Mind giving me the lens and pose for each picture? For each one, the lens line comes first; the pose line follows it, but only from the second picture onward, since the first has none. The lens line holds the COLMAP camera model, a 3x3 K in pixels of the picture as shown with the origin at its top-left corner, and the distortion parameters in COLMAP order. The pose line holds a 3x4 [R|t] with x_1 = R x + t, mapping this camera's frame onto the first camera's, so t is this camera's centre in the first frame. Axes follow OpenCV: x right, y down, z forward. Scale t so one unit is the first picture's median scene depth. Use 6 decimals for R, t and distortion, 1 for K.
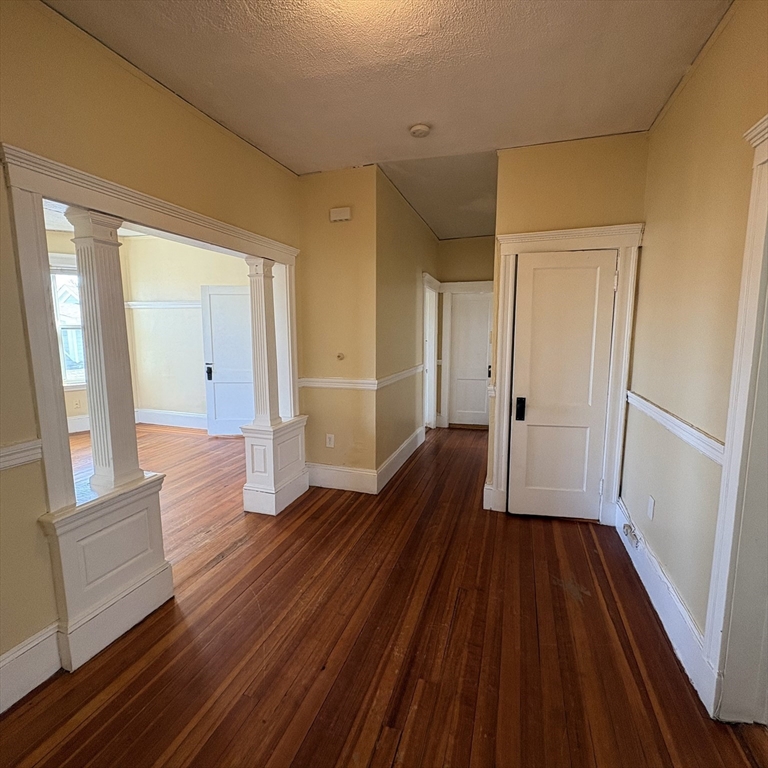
lens RADIAL K [[410.8, 0, 384.0], [0, 410.8, 384.0], [0, 0, 1]] dist [0.014594, -0.000142]
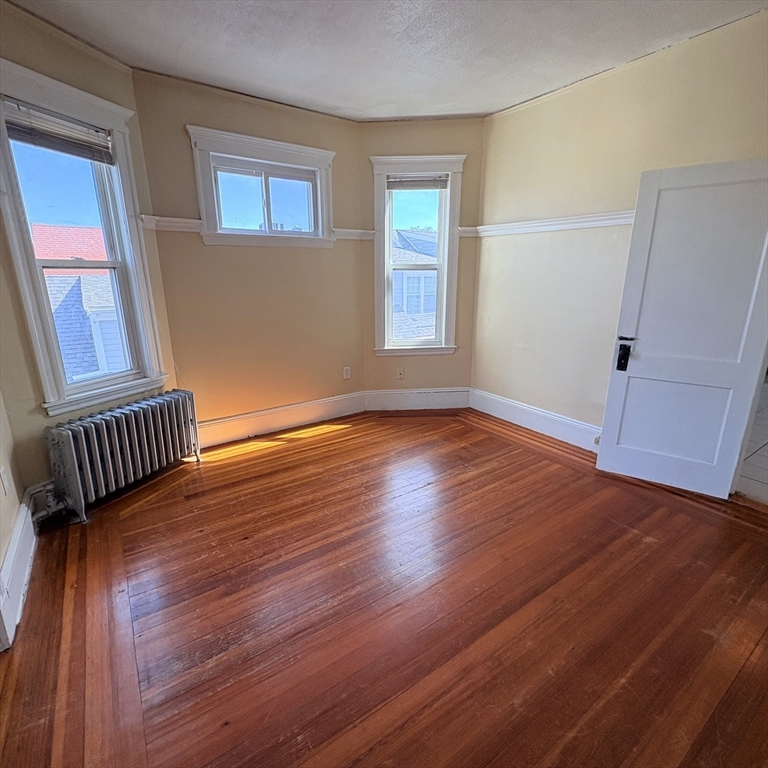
lens RADIAL K [[410.8, 0, 384.0], [0, 410.8, 384.0], [0, 0, 1]] dist [0.014594, -0.000142]
pose [[0.797975, 0.157027, -0.581876, -0.358915], [-0.076492, 0.984042, 0.160657, -0.052642], [0.597817, -0.083691, 0.797252, 0.418673]]
